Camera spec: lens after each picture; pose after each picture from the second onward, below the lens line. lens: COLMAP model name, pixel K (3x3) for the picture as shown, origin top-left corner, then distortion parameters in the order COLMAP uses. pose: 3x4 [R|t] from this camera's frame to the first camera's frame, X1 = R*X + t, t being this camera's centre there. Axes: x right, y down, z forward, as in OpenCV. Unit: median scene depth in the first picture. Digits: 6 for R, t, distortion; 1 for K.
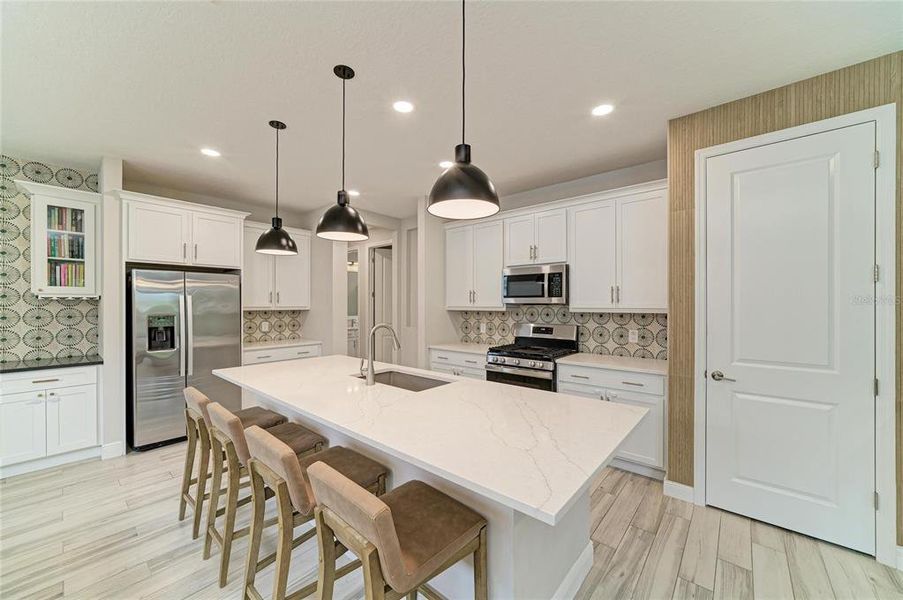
lens RADIAL K [[344.9, 0, 452.3], [0, 344.9, 304.2], [0, 0, 1]] dist [-0.011895, 0.004013]
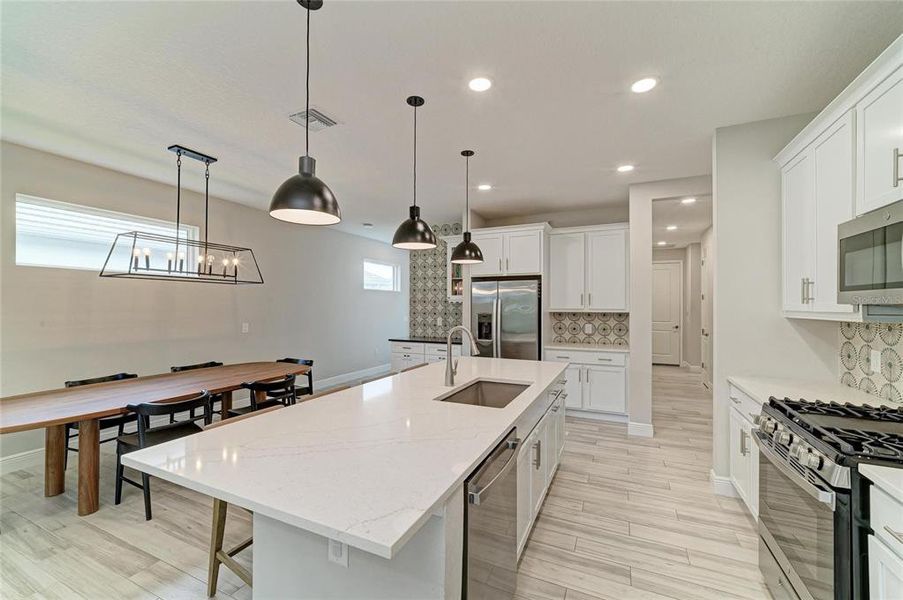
lens RADIAL K [[362.9, 0, 453.5], [0, 362.9, 304.4], [0, 0, 1]] dist [-0.013166, 0.005019]
pose [[0.272415, -0.004441, -0.962170, 0.505470], [-0.001620, 0.999986, -0.005074, 0.000470], [0.962179, 0.002941, 0.272404, 0.467560]]
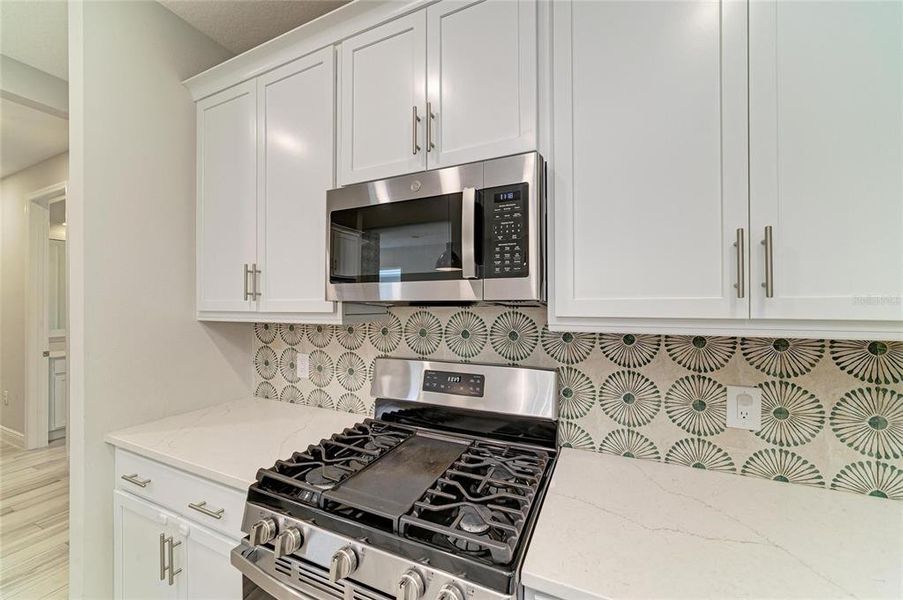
lens RADIAL K [[344.9, 0, 453.4], [0, 344.9, 302.4], [0, 0, 1]] dist [-0.011895, 0.004013]
pose [[0.960082, -0.001711, 0.279715, 0.189580], [0.003232, 0.999982, -0.004977, 0.000133], [-0.279701, 0.005682, 0.960070, 0.758776]]
